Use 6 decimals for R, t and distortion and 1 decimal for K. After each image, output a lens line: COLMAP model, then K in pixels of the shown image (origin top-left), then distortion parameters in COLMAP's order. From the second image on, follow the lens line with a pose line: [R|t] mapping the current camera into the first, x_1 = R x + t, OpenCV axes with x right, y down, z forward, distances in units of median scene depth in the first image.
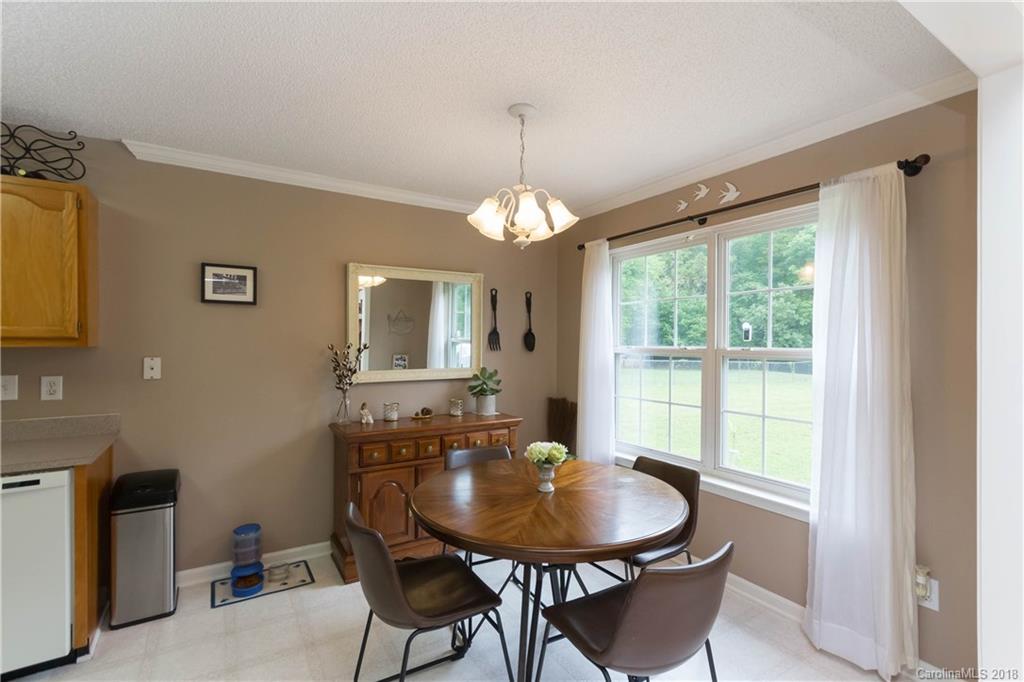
lens RADIAL K [[477.9, 0, 512.6], [0, 477.9, 343.6], [0, 0, 1]] dist [0.003215, -0.002997]
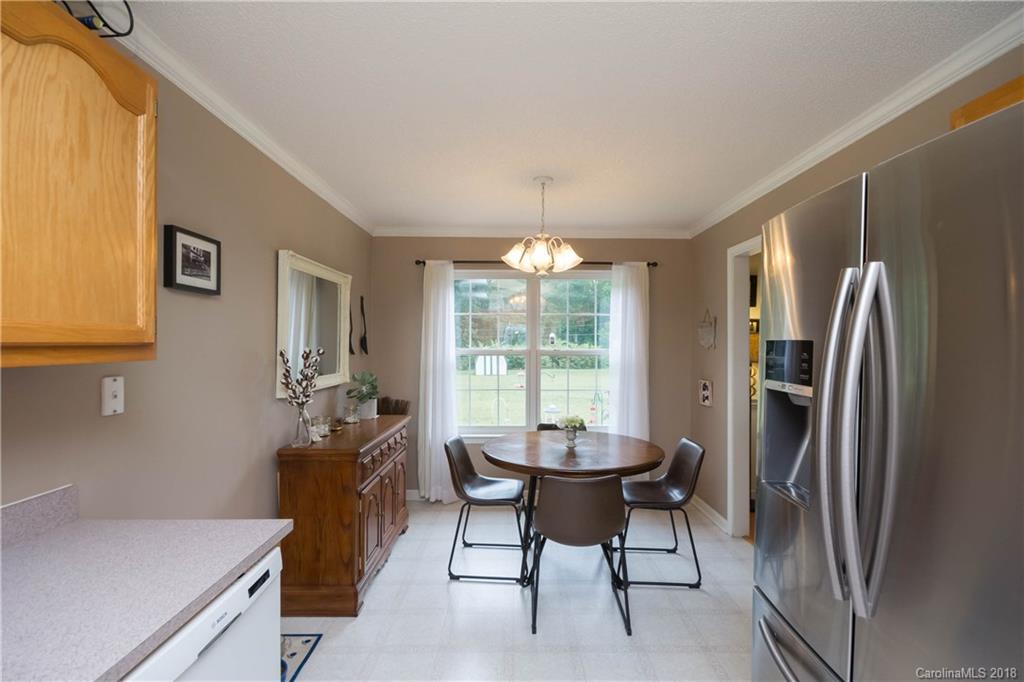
lens RADIAL K [[477.9, 0, 514.5], [0, 477.9, 341.2], [0, 0, 1]] dist [0.003215, -0.002997]
pose [[0.517498, 0.001494, 0.855683, -0.927556], [0.001058, 0.999997, -0.002386, -0.011474], [-0.855684, 0.002140, 0.517495, 0.268490]]
